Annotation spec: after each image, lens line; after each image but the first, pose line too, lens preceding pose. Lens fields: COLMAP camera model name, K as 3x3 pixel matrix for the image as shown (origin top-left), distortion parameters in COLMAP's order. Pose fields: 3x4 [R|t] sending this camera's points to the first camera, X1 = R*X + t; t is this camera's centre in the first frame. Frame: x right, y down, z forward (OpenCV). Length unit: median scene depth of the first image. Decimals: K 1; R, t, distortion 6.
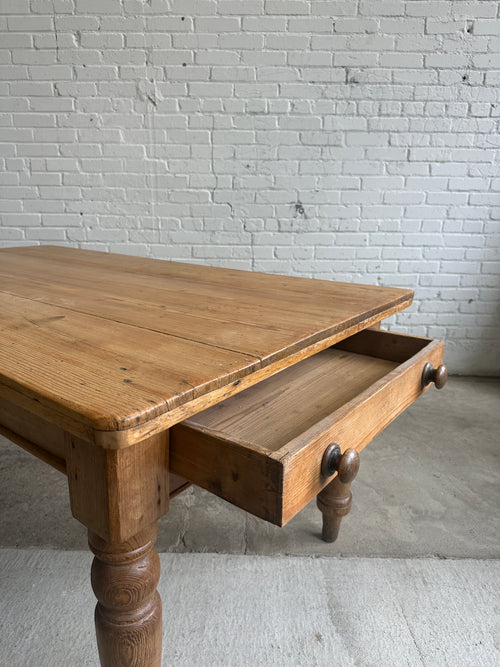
lens RADIAL K [[475.7, 0, 246.4], [0, 475.7, 336.6], [0, 0, 1]] dist [0.027217, -0.042713]
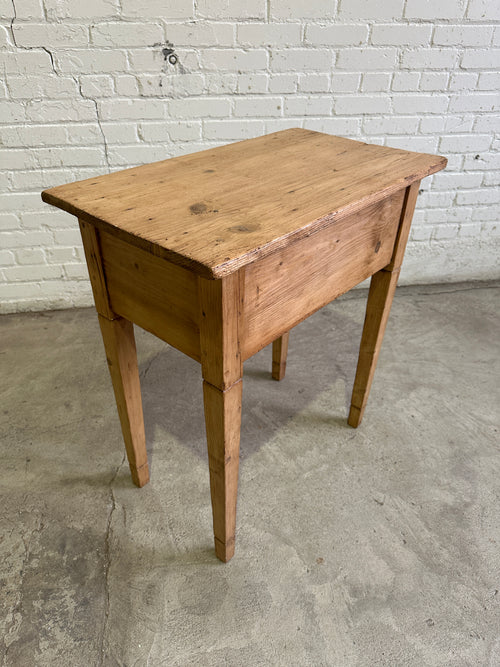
lens RADIAL K [[475.7, 0, 249.4], [0, 475.7, 330.7], [0, 0, 1]] dist [0.027217, -0.042713]
pose [[0.984421, -0.101080, 0.143867, 0.093308], [0.046558, 0.938883, 0.341074, -0.151506], [-0.169550, -0.329063, 0.928962, 0.327824]]
